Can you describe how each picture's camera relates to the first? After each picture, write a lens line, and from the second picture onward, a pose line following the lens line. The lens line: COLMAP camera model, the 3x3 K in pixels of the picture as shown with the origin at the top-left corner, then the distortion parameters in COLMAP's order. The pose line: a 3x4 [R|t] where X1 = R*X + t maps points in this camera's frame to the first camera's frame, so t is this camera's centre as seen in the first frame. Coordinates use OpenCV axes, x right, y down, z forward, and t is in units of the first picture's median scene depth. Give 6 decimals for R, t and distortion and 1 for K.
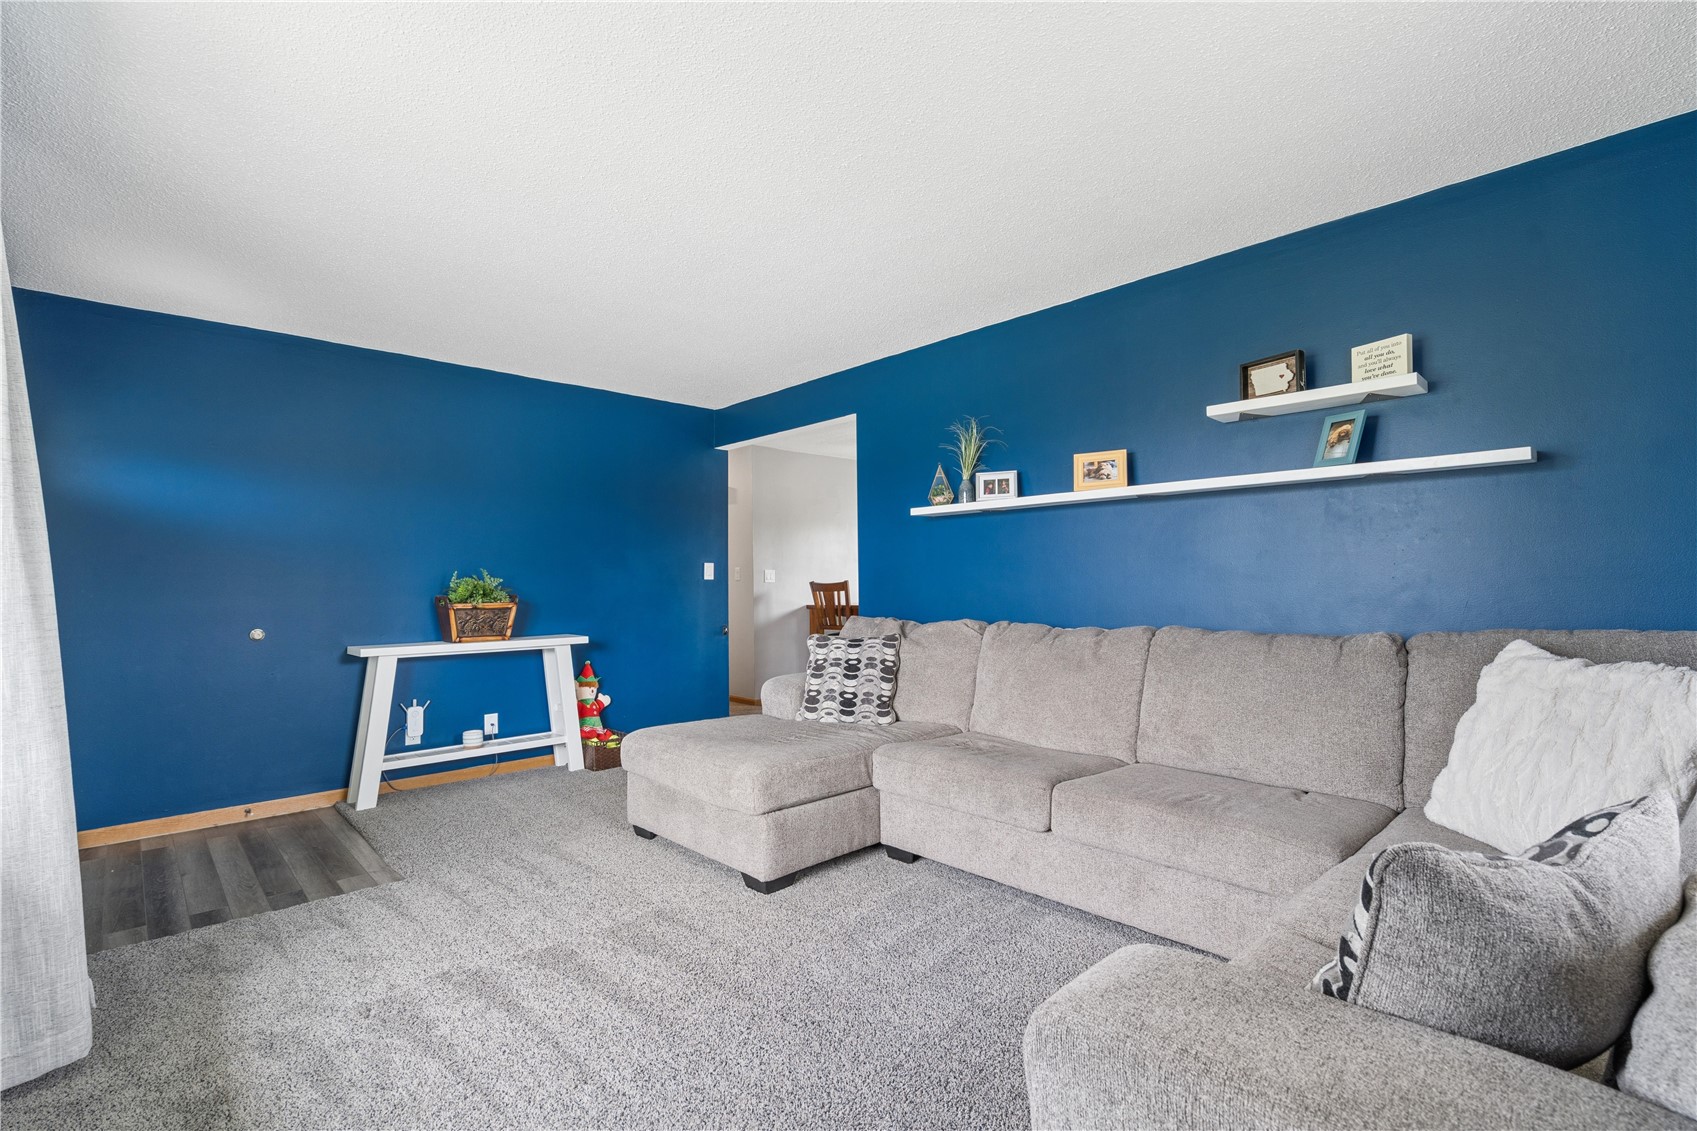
lens RADIAL K [[773.6, 0, 848.3], [0, 773.6, 577.6], [0, 0, 1]] dist [0.001456, 0.000369]
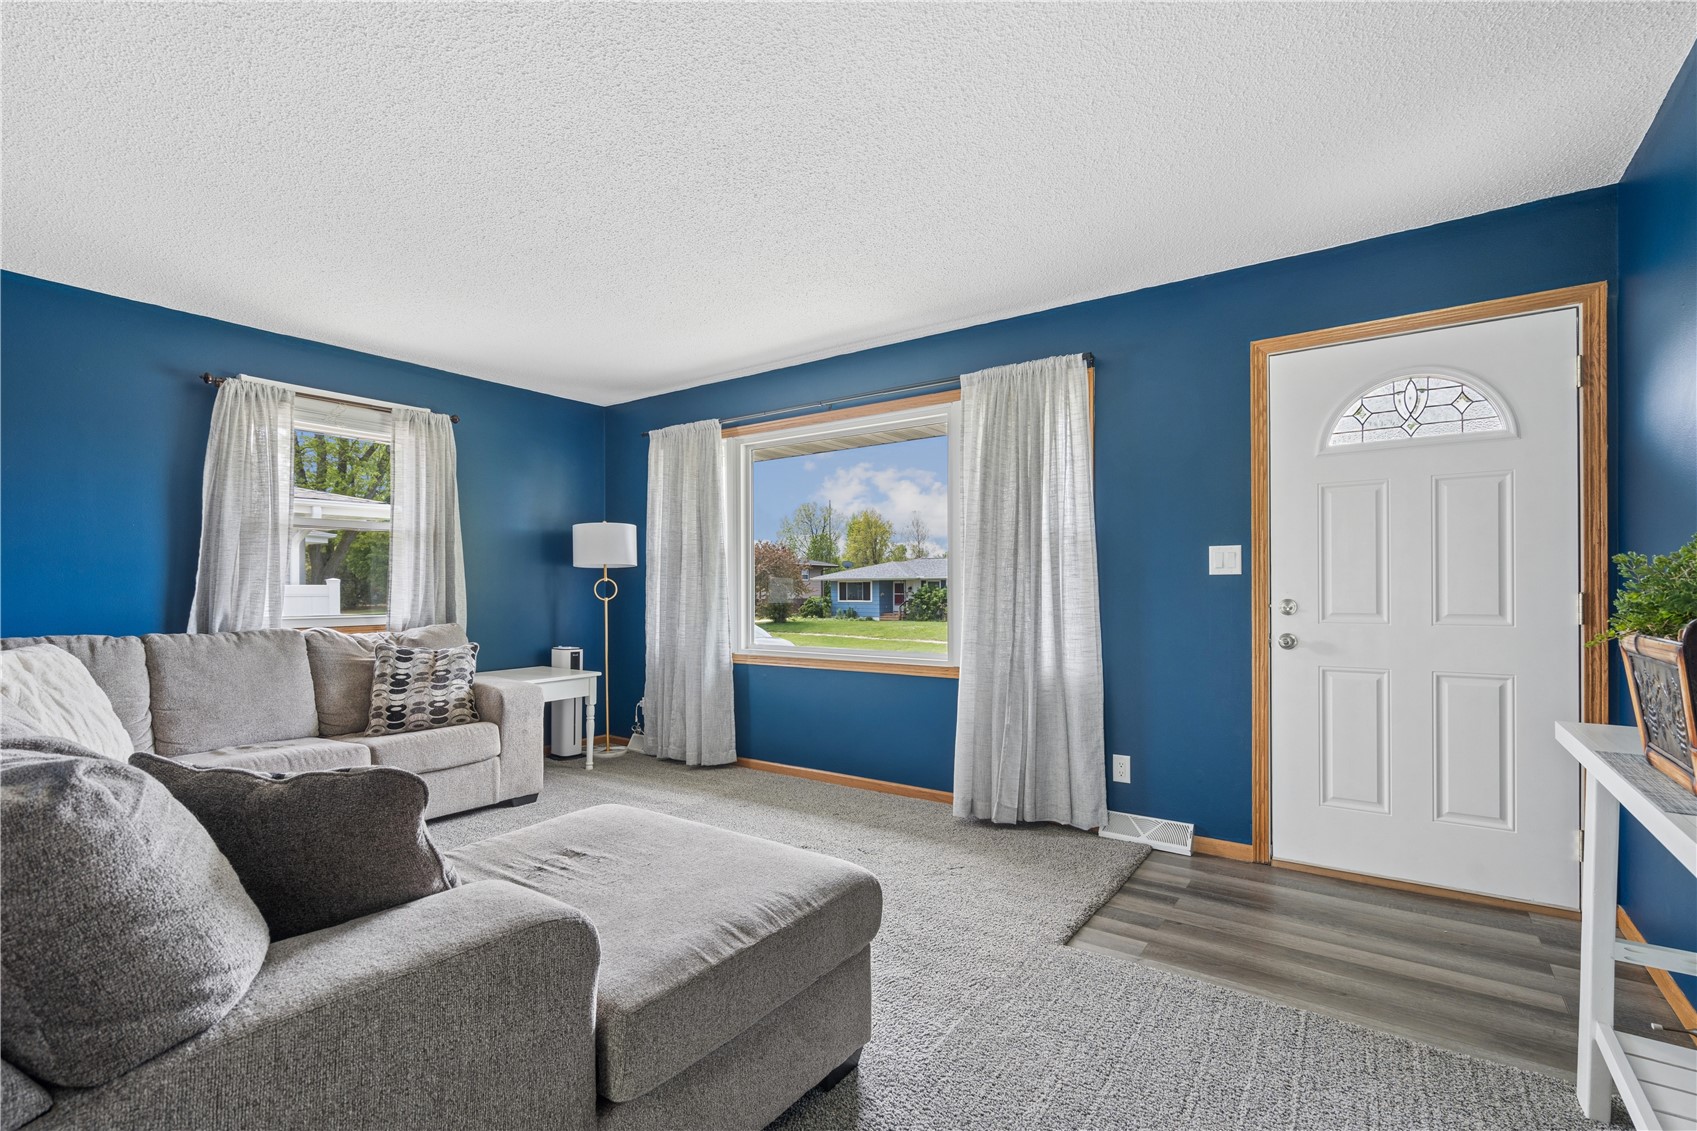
lens RADIAL K [[773.6, 0, 848.3], [0, 773.6, 577.6], [0, 0, 1]] dist [0.001456, 0.000369]
pose [[-0.981590, 0.008783, -0.190797, -0.200566], [0.012525, 0.999752, -0.018416, 0.014985], [0.190588, -0.020467, -0.981457, 1.829939]]
